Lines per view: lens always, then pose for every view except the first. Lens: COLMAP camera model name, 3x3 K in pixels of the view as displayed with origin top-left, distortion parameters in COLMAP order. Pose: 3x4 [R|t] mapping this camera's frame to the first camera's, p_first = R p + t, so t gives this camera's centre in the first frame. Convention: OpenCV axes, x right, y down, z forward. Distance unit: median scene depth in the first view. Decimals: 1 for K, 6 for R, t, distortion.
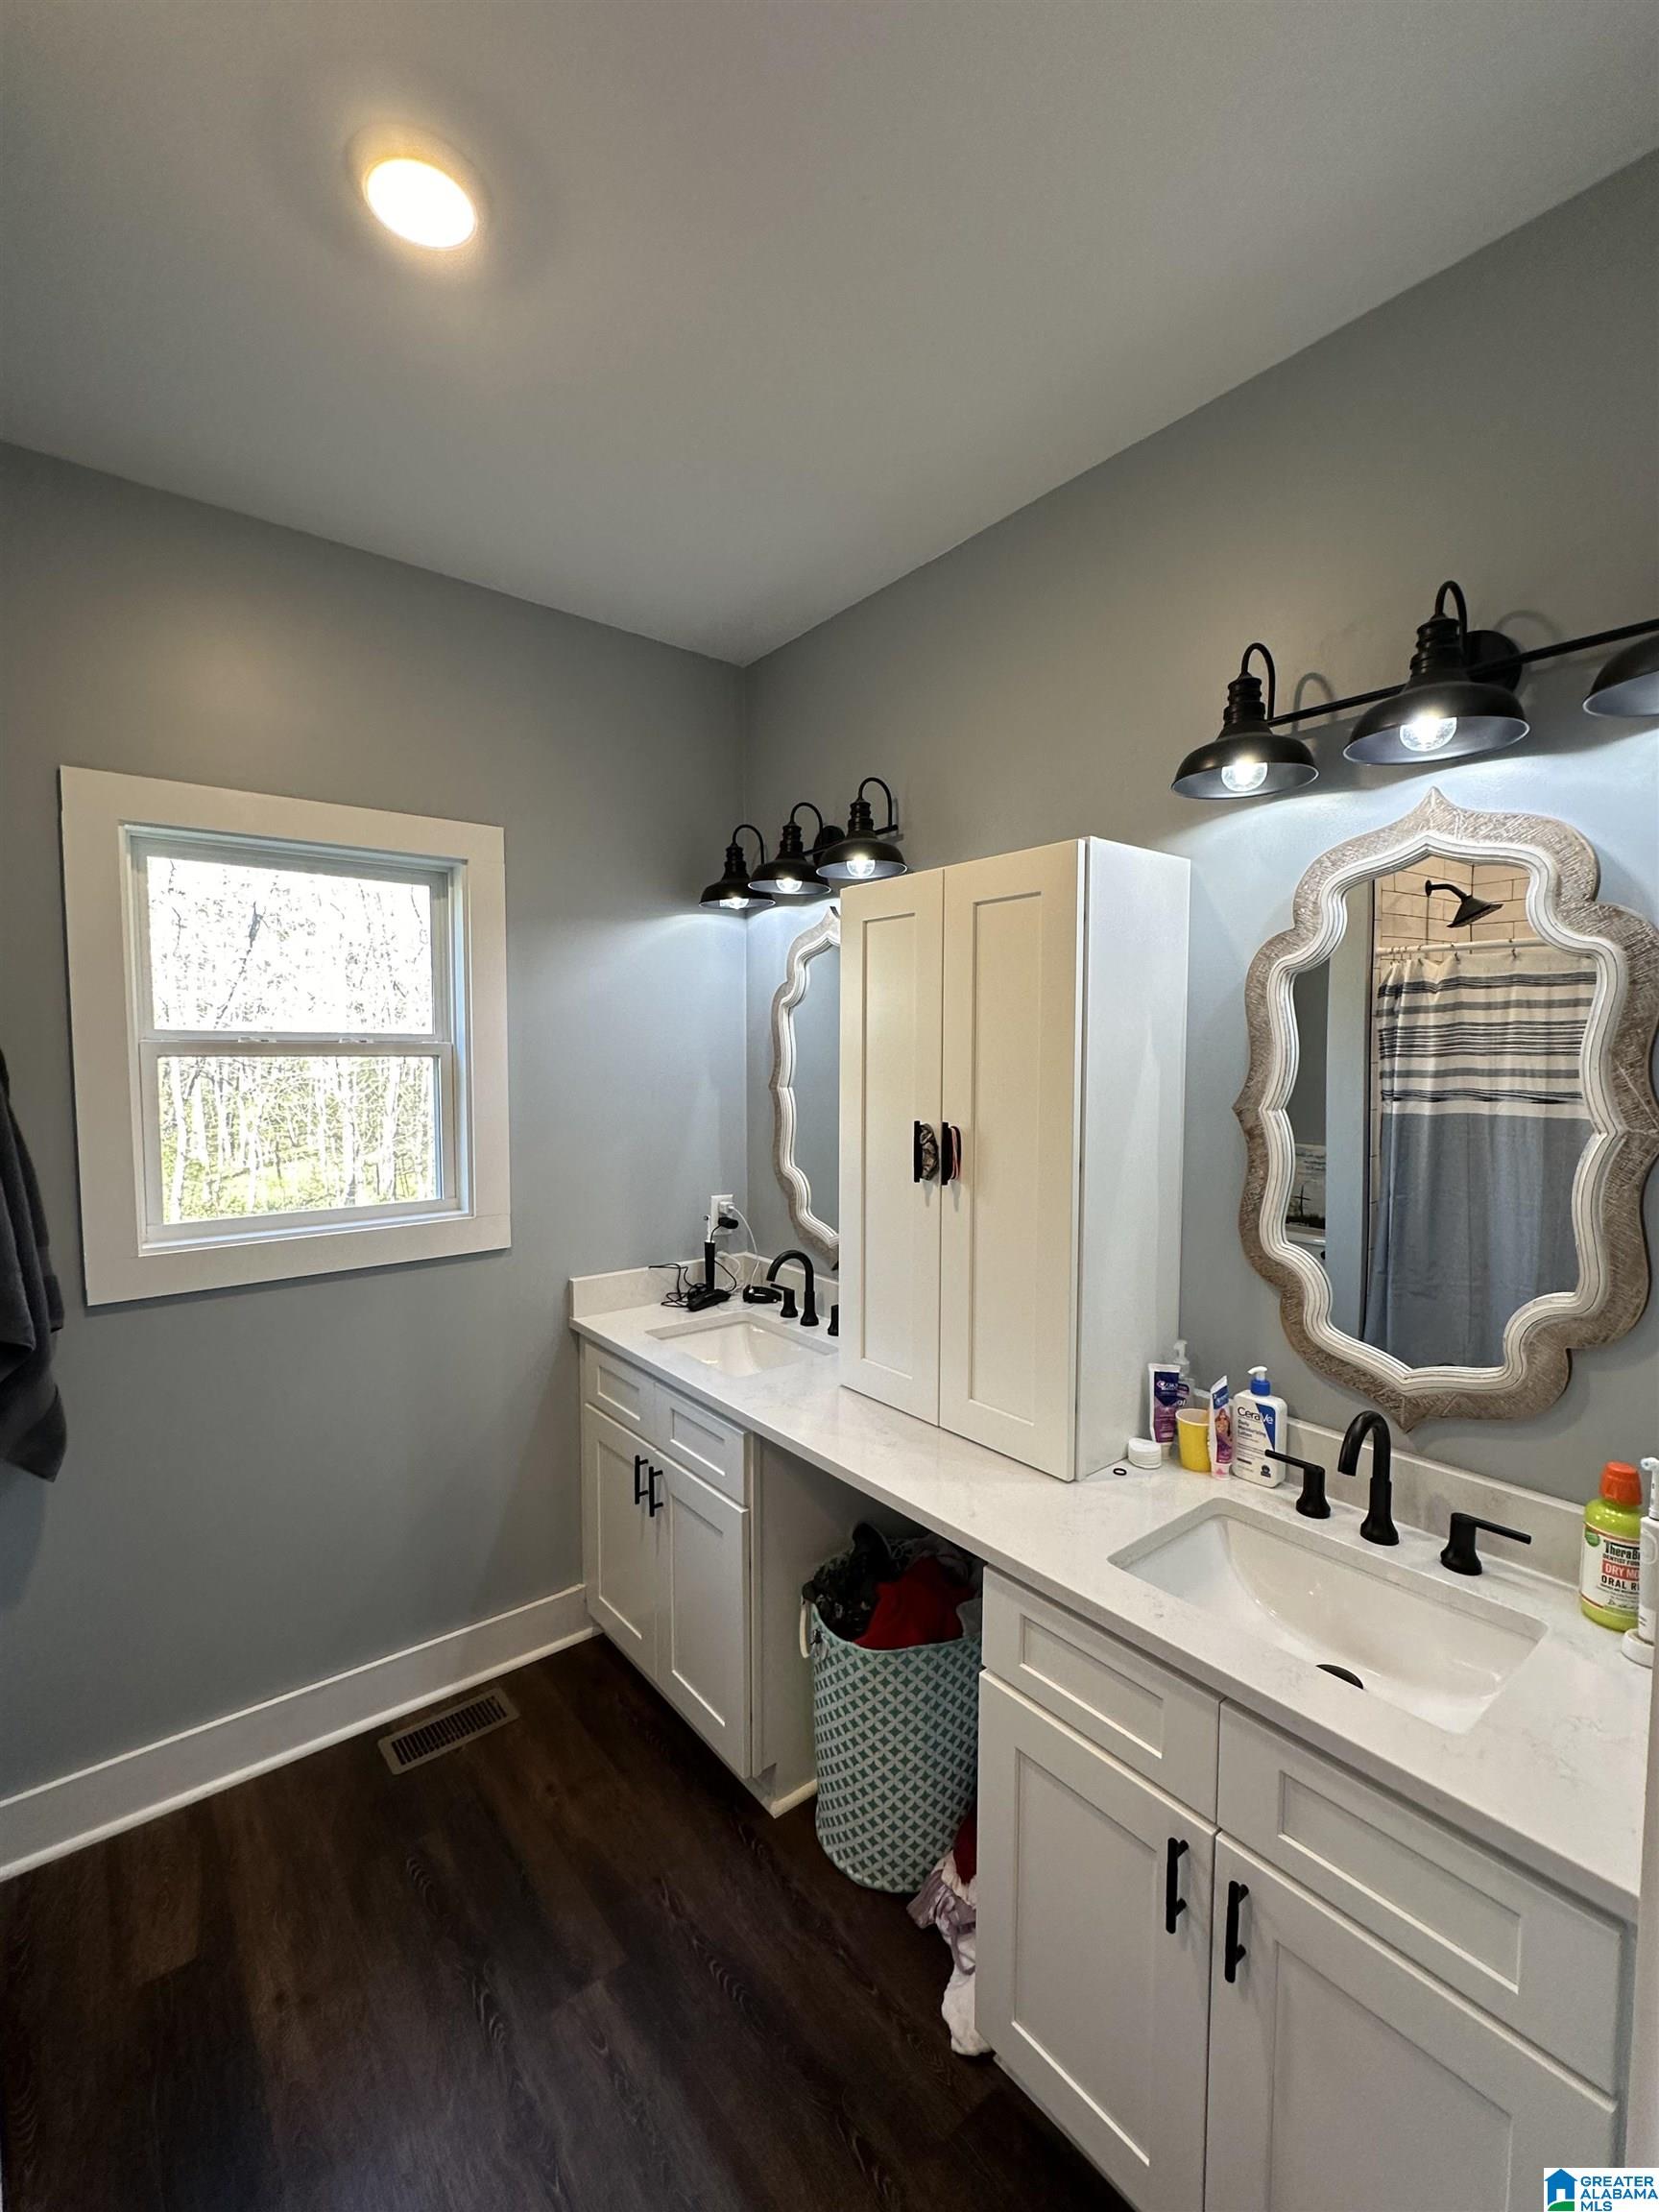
lens RADIAL K [[944.7, 0, 823.5], [0, 944.7, 1107.4], [0, 0, 1]] dist [-0.008396, -0.000106]
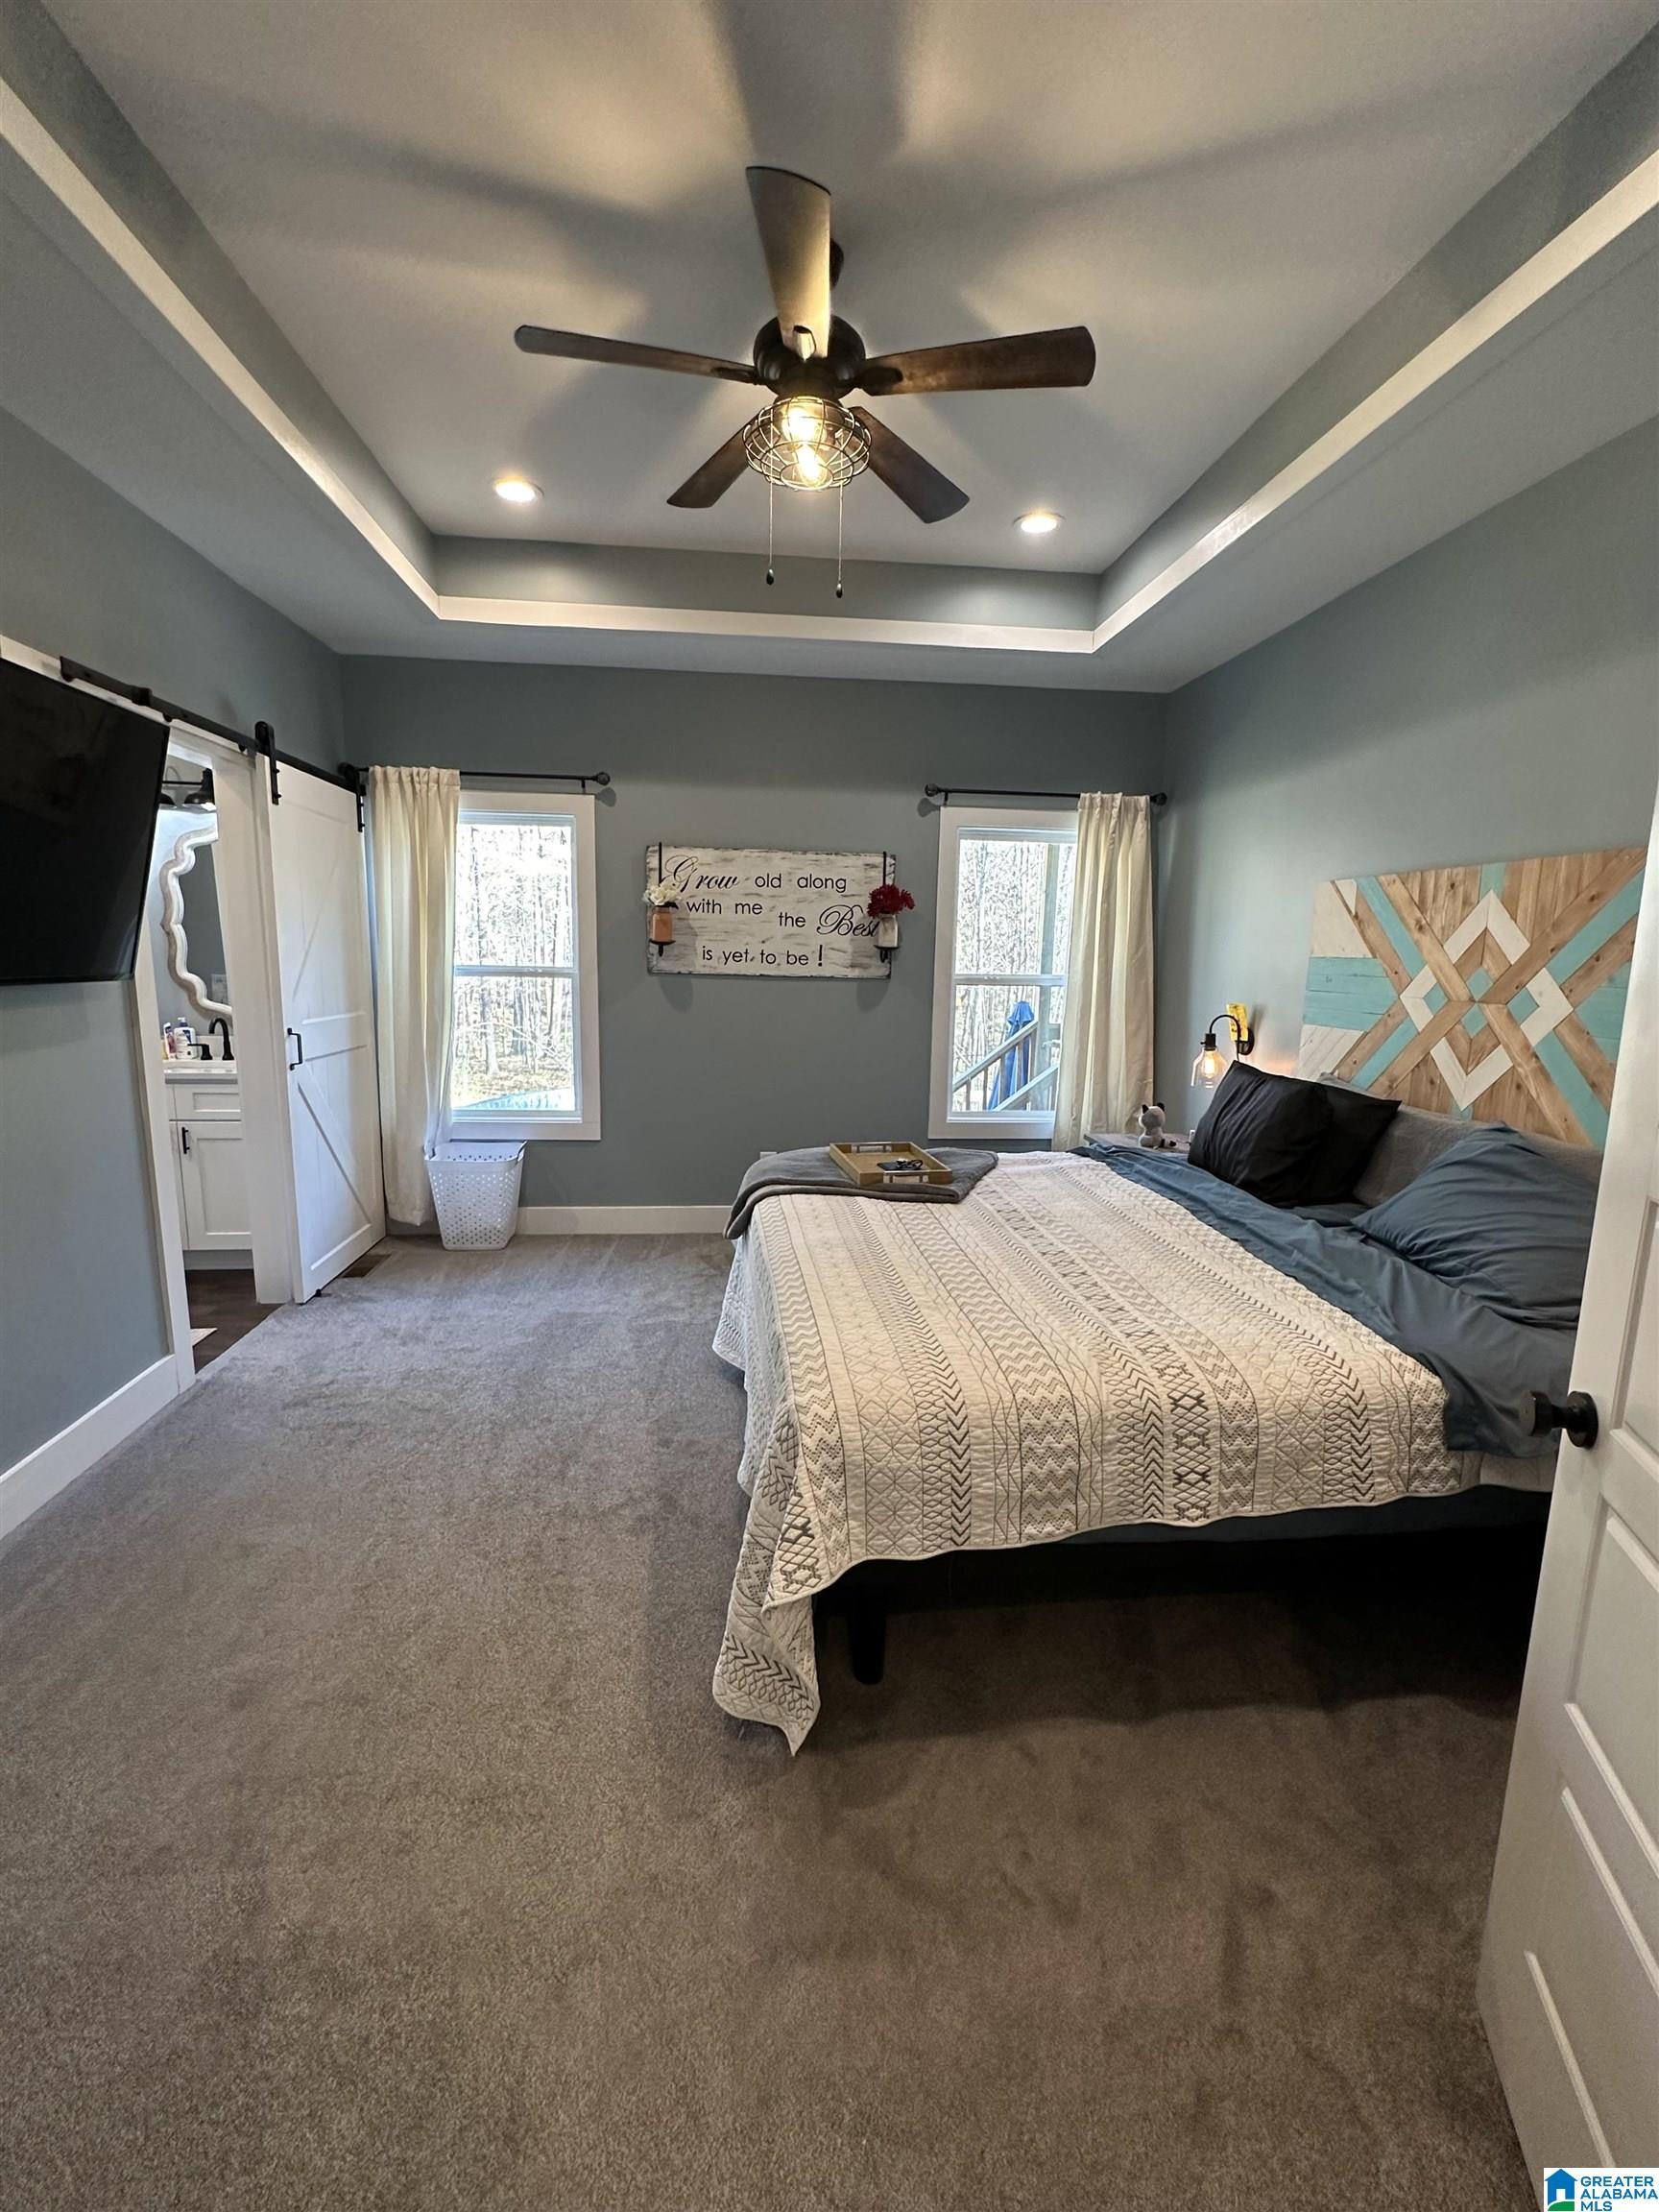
lens RADIAL K [[944.7, 0, 823.5], [0, 944.7, 1107.4], [0, 0, 1]] dist [-0.008396, -0.000106]
pose [[0.546437, -0.130132, 0.827328, -0.272234], [0.034919, 0.990536, 0.132739, 0.075662], [-0.836772, -0.043644, 0.545809, -0.687720]]
